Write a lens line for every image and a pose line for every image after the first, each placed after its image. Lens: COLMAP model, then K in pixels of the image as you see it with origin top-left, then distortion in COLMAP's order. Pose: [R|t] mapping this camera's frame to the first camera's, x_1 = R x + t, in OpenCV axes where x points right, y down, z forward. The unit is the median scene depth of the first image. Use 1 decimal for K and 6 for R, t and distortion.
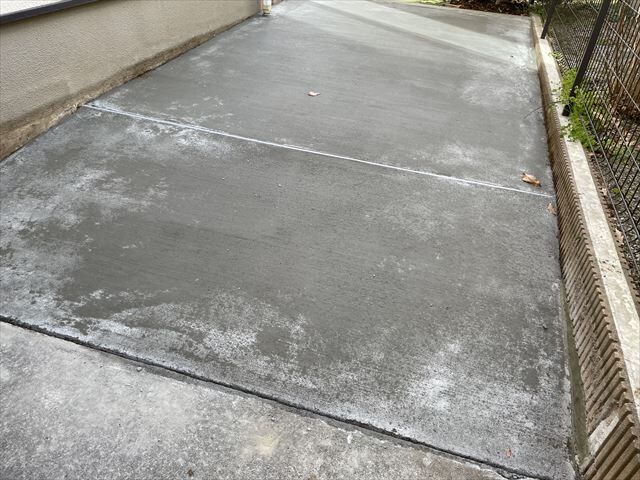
lens RADIAL K [[492.1, 0, 320.0], [0, 492.1, 240.0], [0, 0, 1]] dist [0.080634, -0.117902]
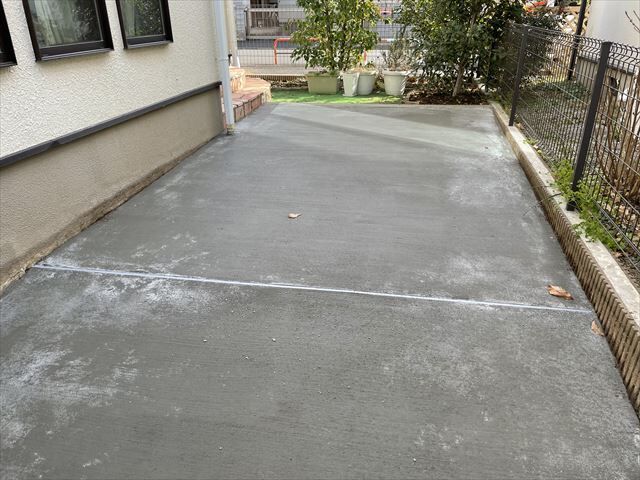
lens RADIAL K [[492.1, 0, 320.0], [0, 492.1, 240.0], [0, 0, 1]] dist [0.080634, -0.117902]
pose [[0.990754, -0.122324, 0.058689, -0.028897], [0.130554, 0.977268, -0.167044, -0.109613], [-0.036921, 0.173162, 0.984201, 0.128766]]
